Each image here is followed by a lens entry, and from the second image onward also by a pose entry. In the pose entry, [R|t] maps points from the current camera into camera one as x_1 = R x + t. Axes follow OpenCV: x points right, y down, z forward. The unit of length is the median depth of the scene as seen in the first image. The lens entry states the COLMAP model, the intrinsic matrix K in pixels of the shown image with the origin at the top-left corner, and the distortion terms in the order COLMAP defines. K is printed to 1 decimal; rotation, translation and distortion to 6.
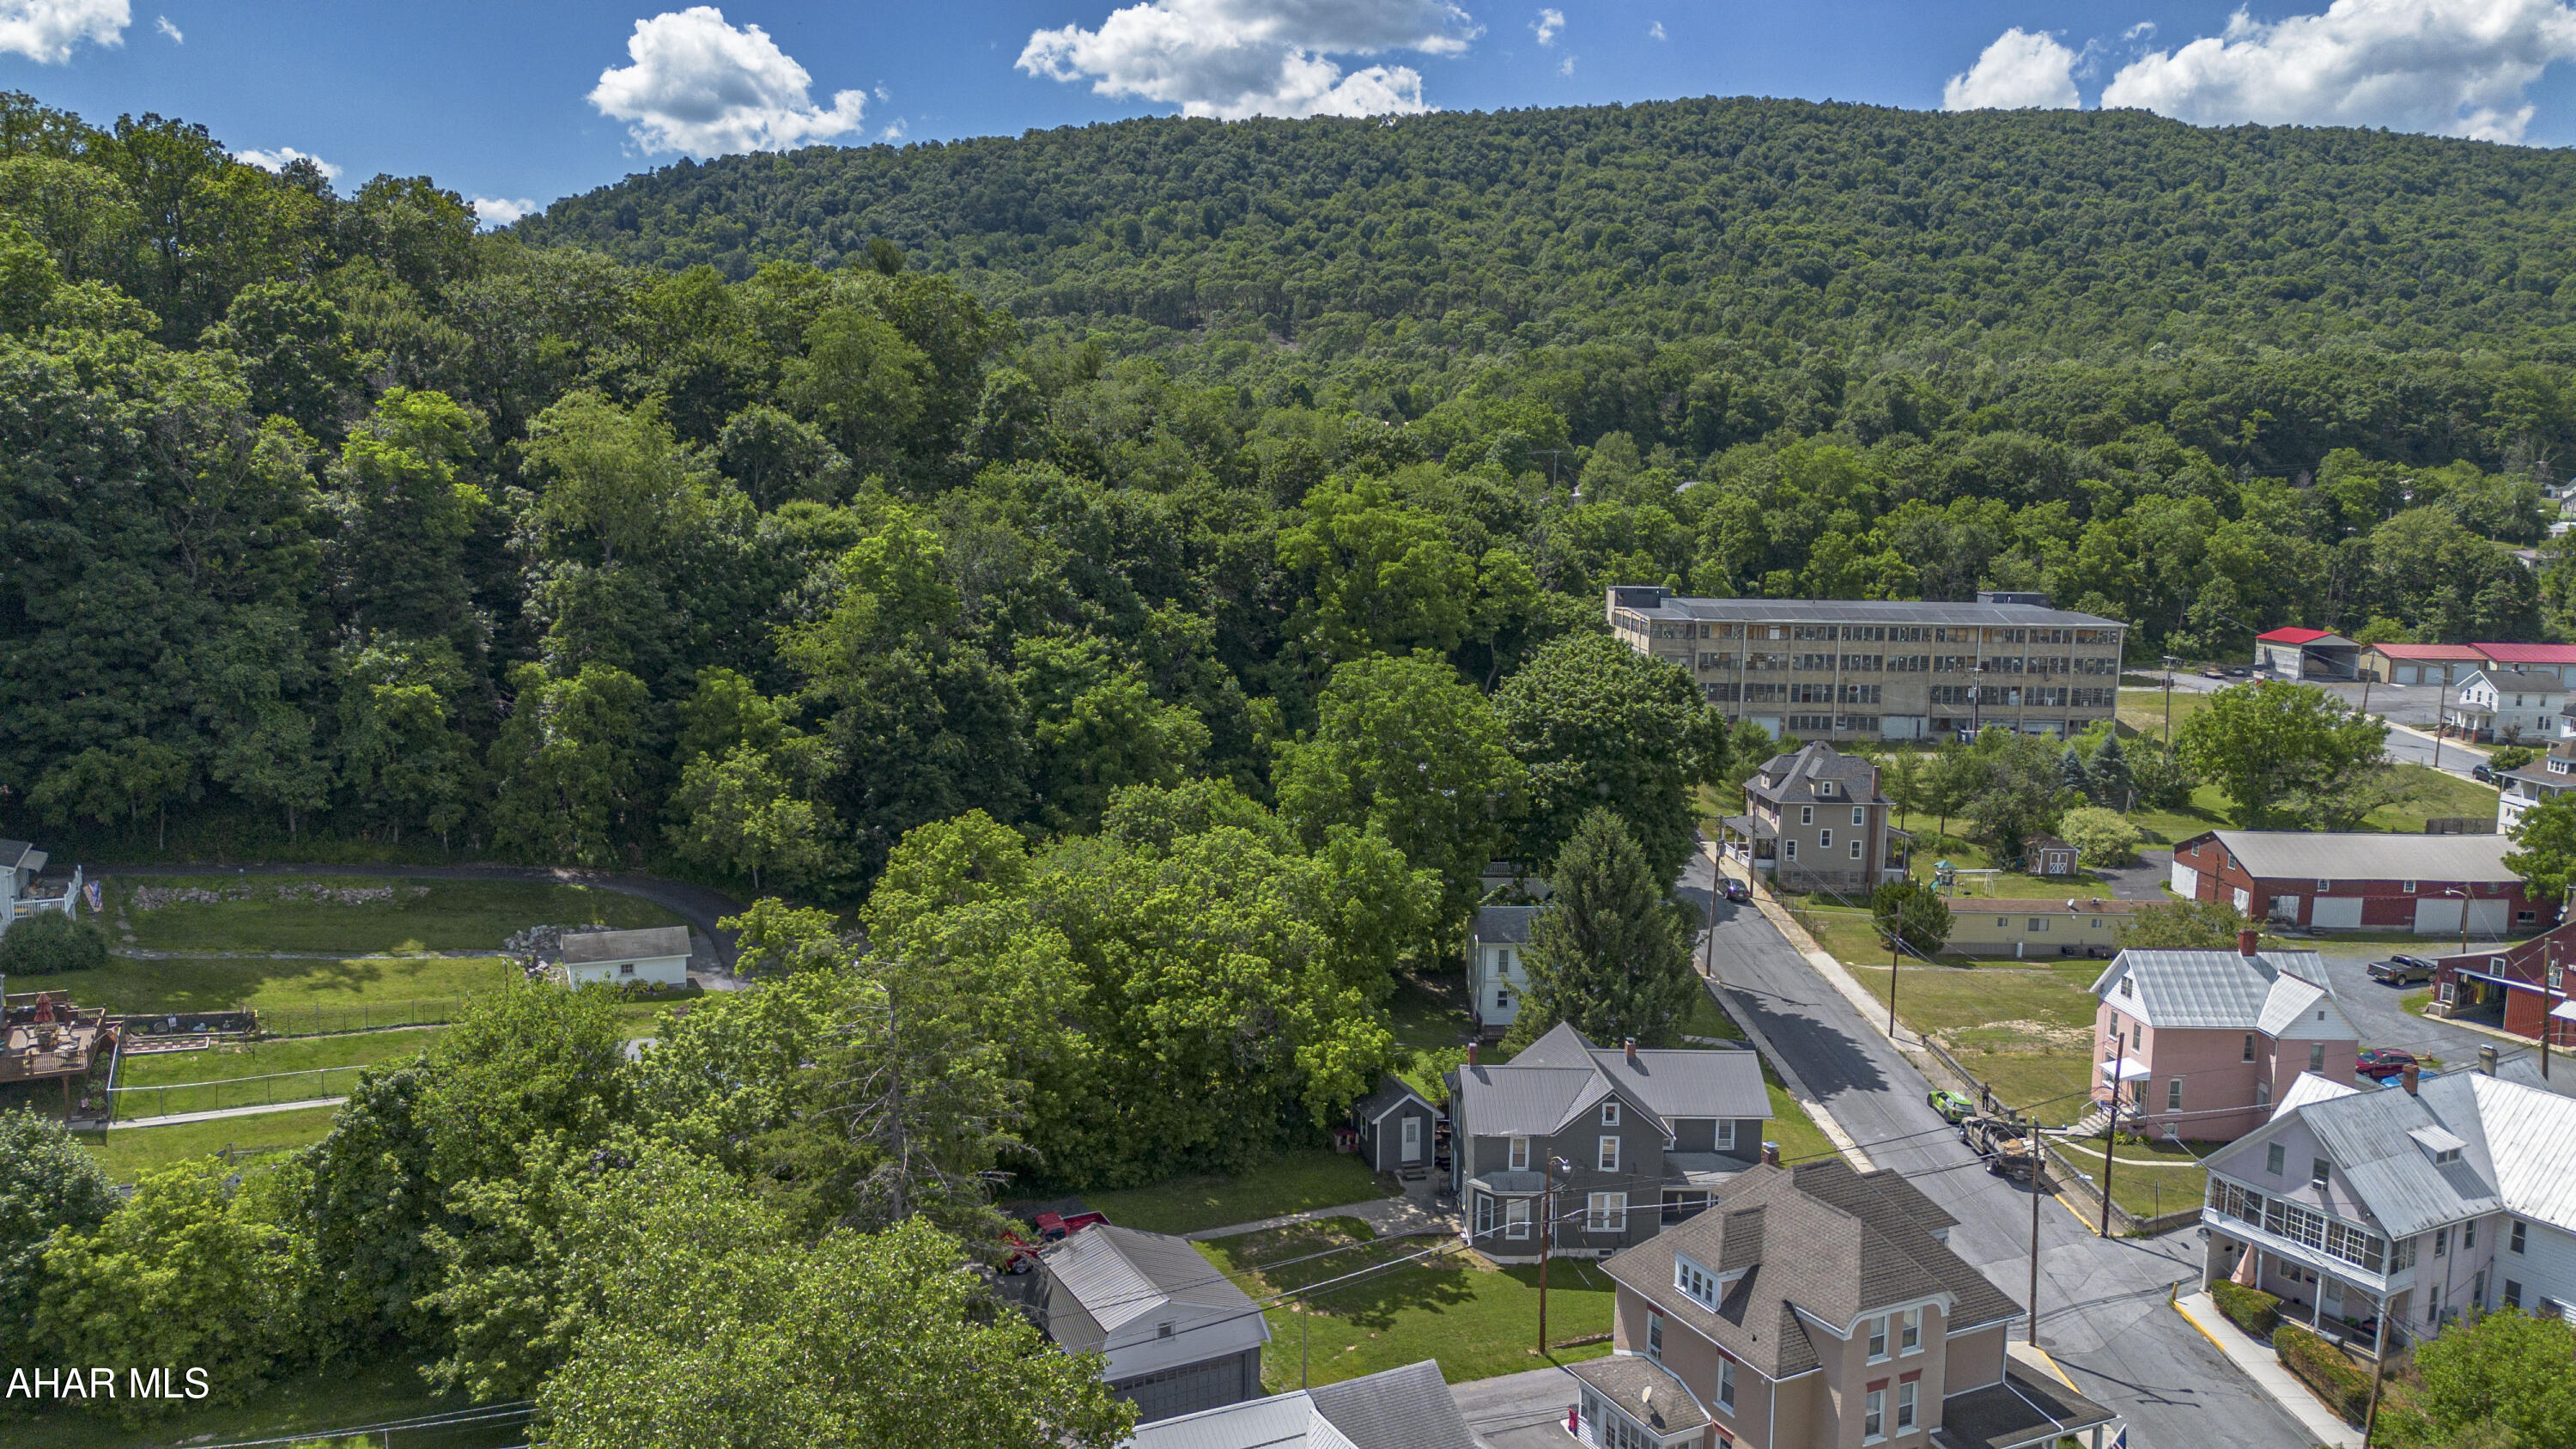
lens RADIAL K [[1815.5, 0, 1305.0], [0, 1815.5, 731.4], [0, 0, 1]] dist [0.064183, -0.052710]
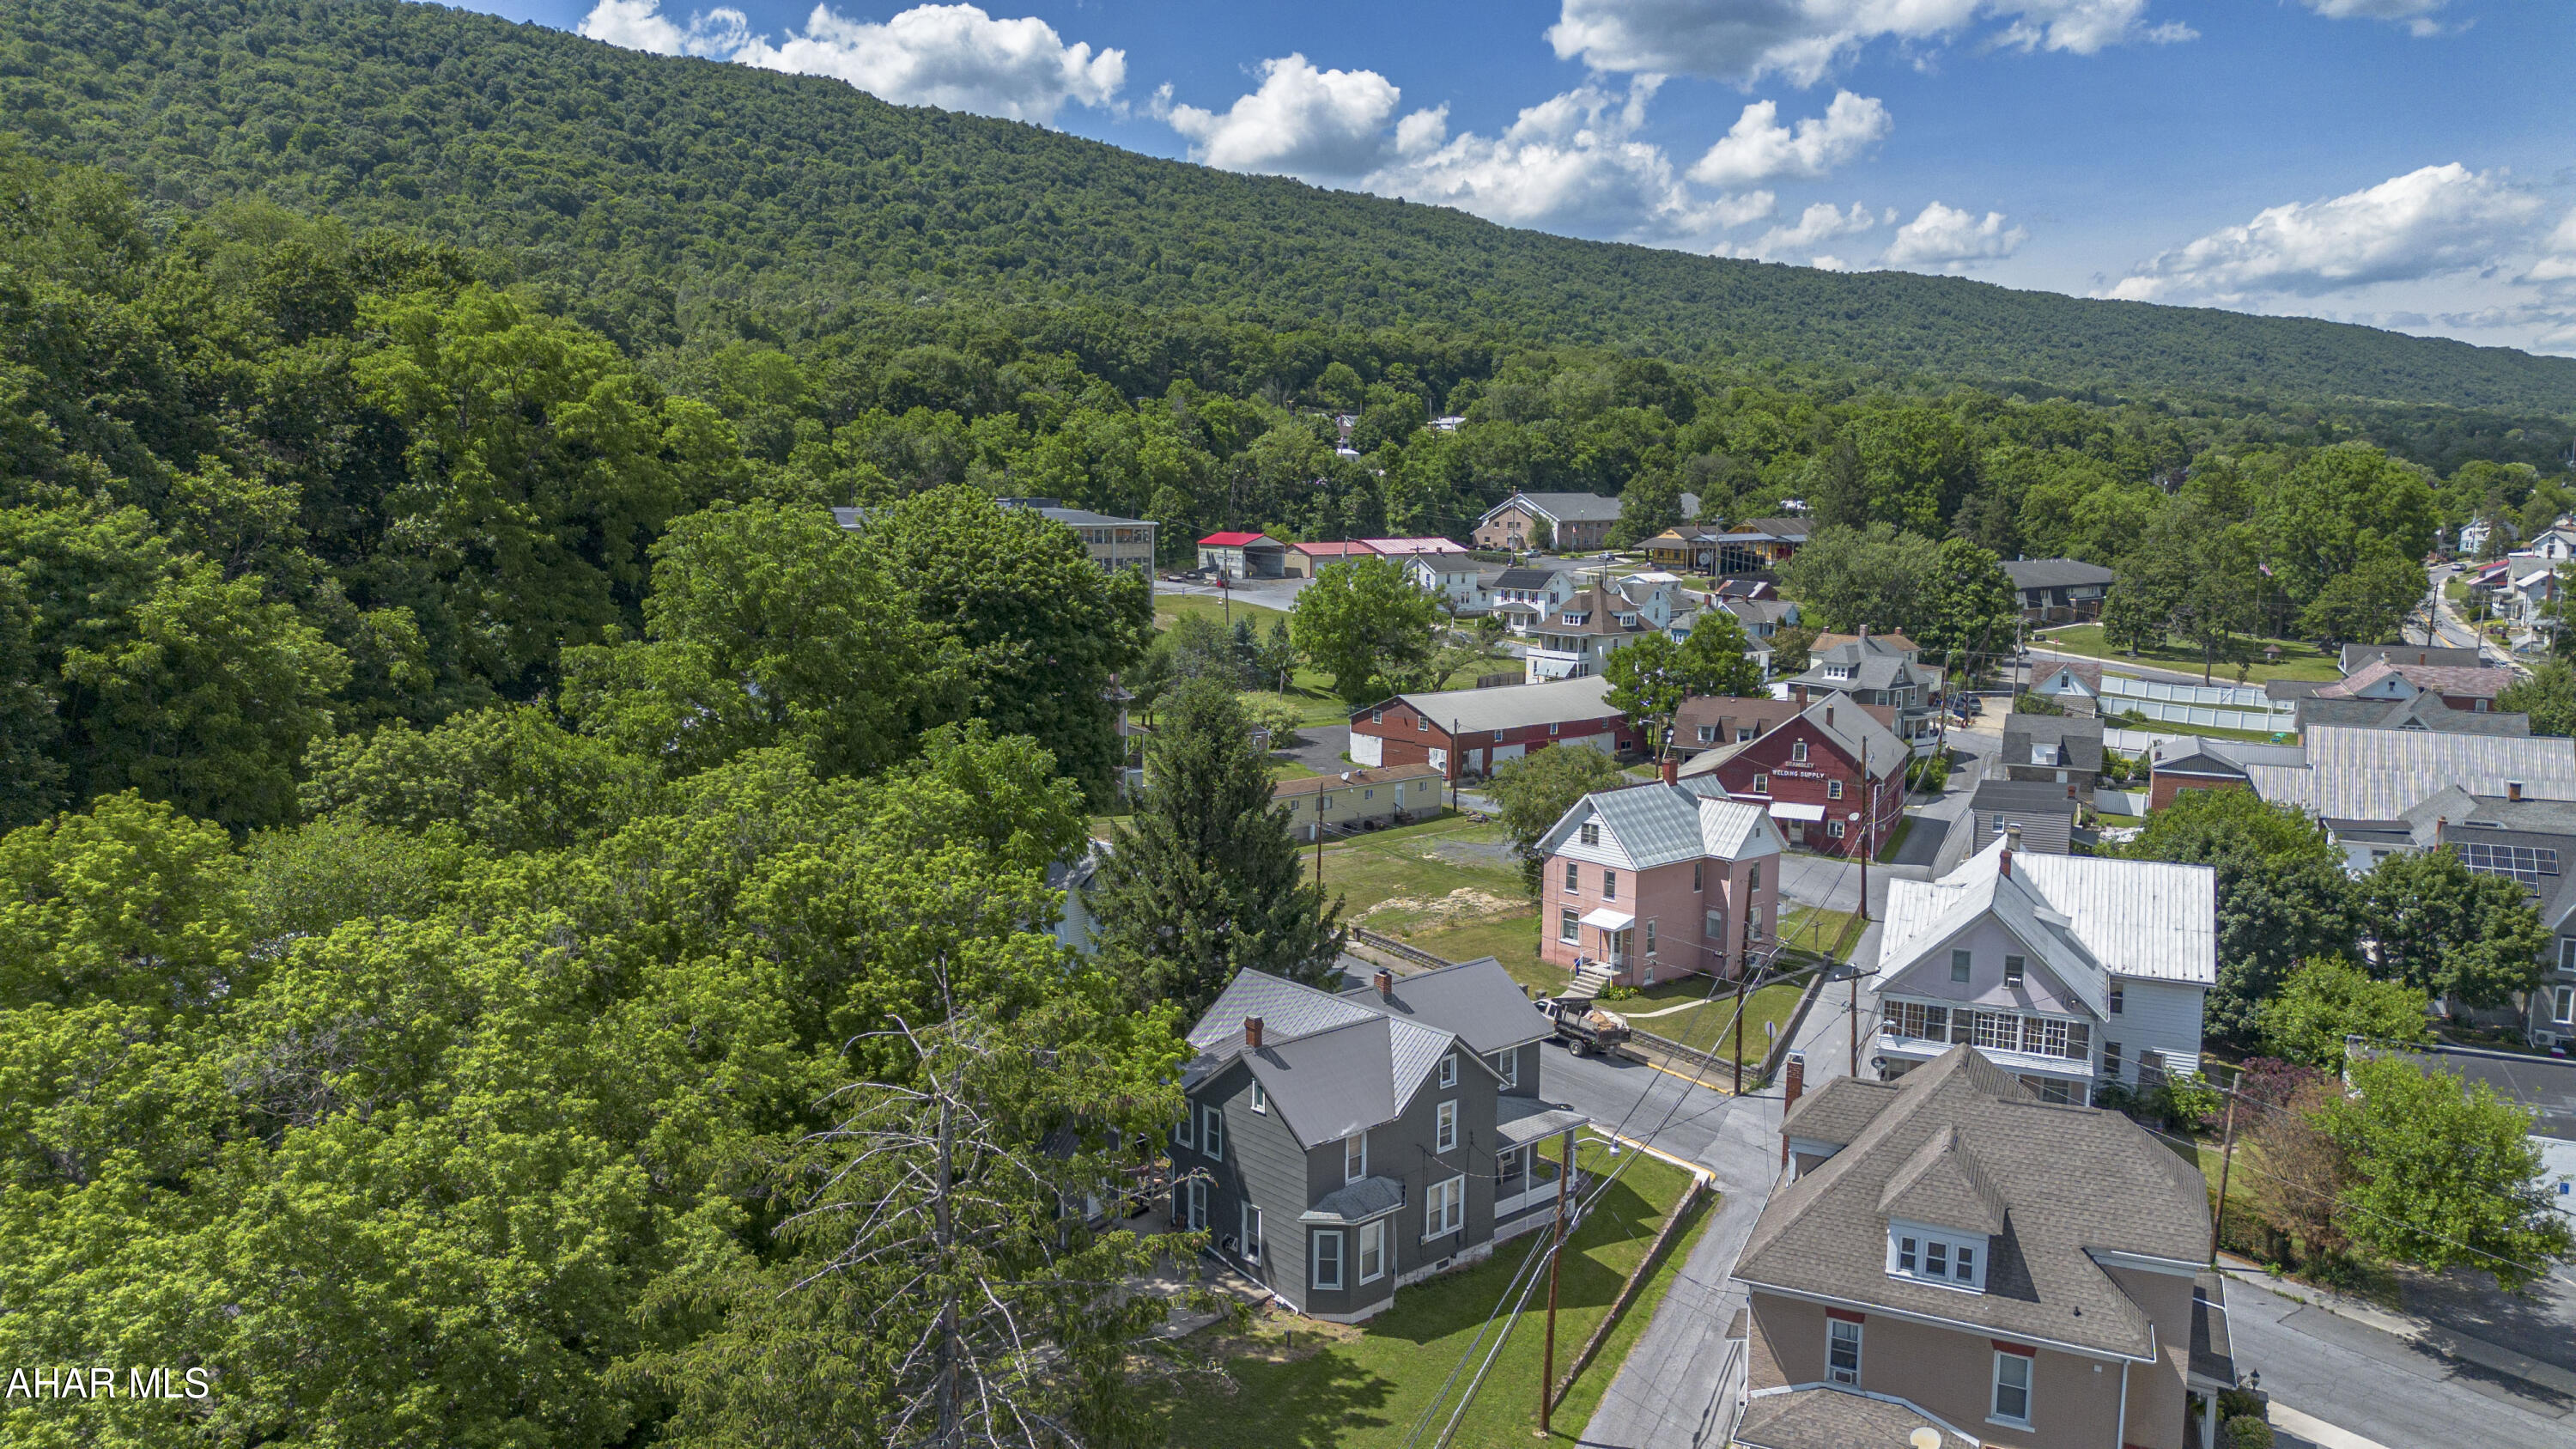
lens RADIAL K [[1815.5, 0, 1300.2], [0, 1815.5, 743.8], [0, 0, 1]] dist [0.064183, -0.052710]
pose [[0.785313, -0.104175, 0.610271, -0.202530], [0.088229, 0.994512, 0.056231, 0.025219], [-0.612780, 0.009684, 0.790194, 0.319103]]
